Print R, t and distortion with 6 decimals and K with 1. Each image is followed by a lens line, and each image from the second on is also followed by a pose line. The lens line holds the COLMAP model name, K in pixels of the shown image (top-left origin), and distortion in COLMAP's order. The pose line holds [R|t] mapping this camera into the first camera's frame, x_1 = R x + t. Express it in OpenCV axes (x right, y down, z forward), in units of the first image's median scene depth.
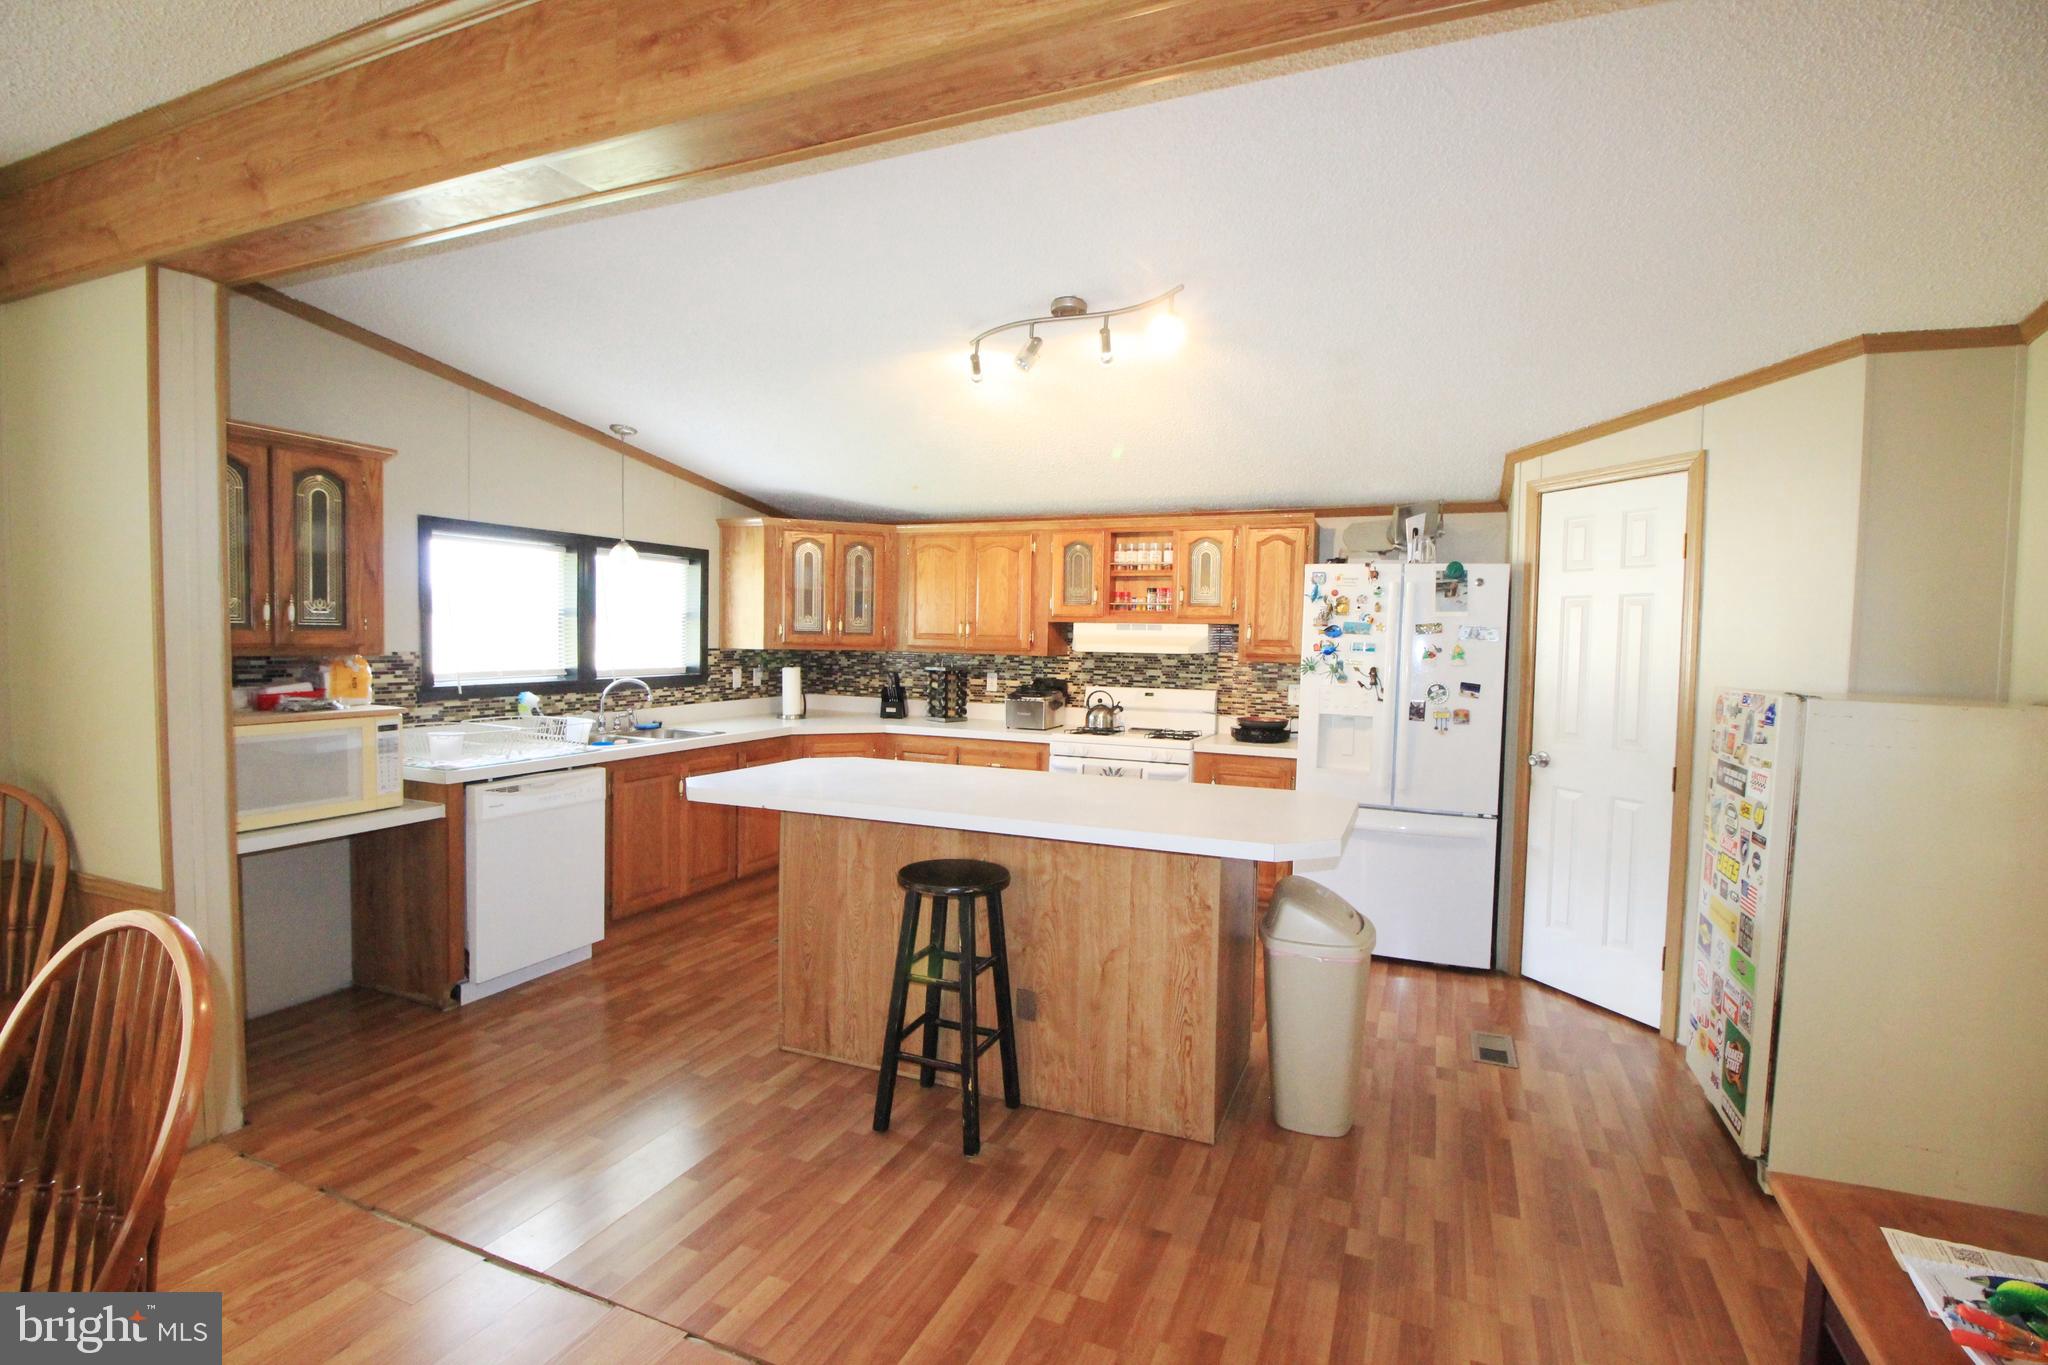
lens RADIAL K [[956.8, 0, 1026.0], [0, 956.8, 681.7], [0, 0, 1]] dist [0.010679, -0.021289]
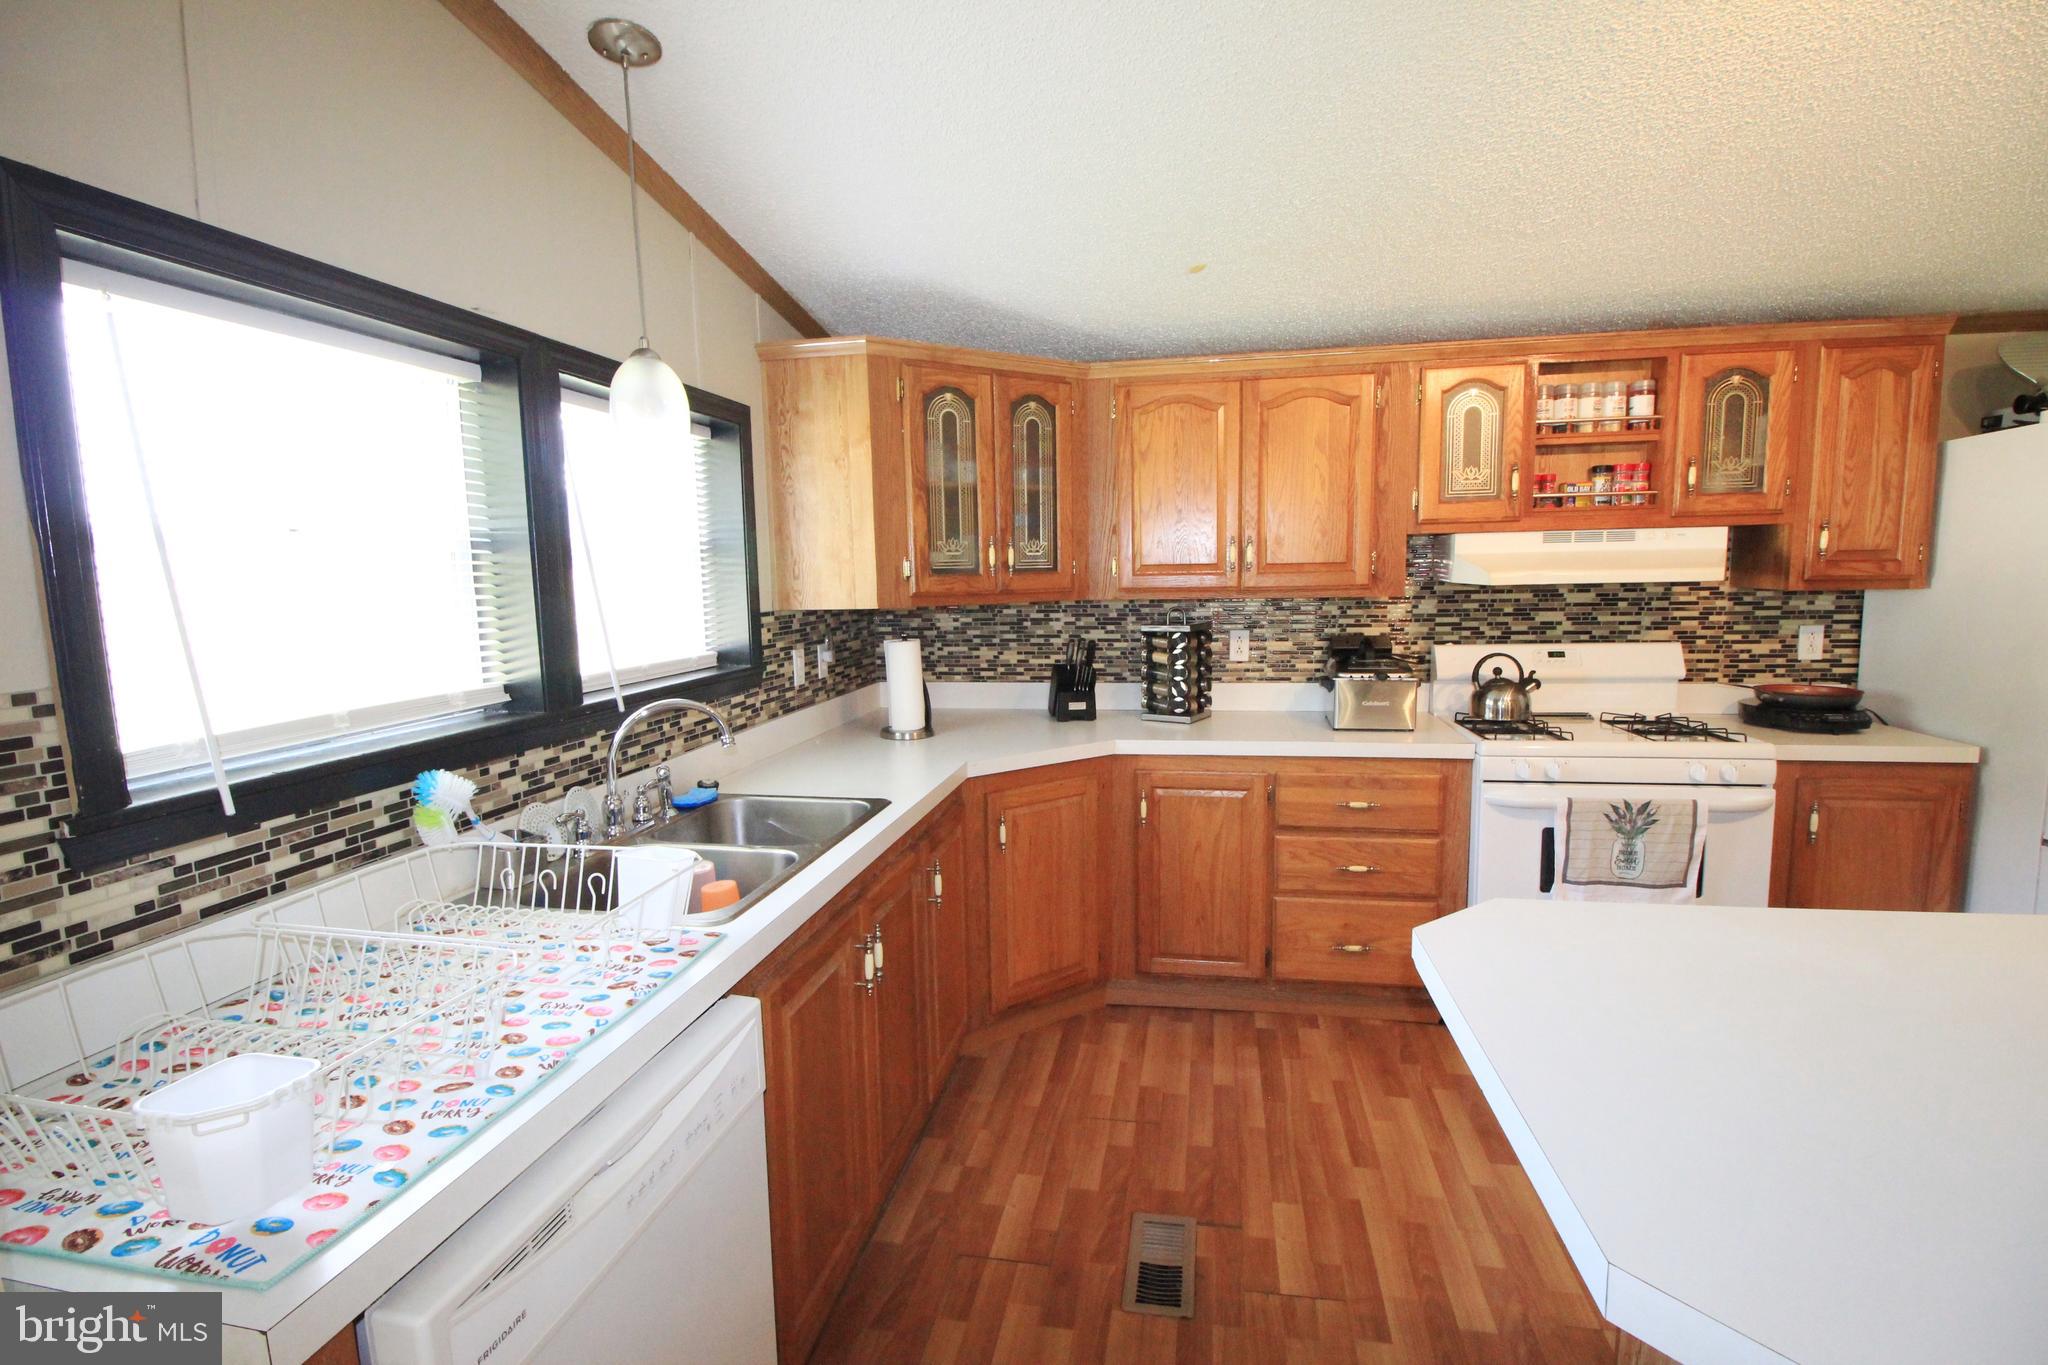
lens RADIAL K [[956.8, 0, 1026.0], [0, 956.8, 681.7], [0, 0, 1]] dist [0.010679, -0.021289]
pose [[0.975334, -0.064648, 0.211055, -0.309288], [0.050606, 0.996172, 0.071275, -0.027960], [-0.214855, -0.058836, 0.974872, 0.499139]]
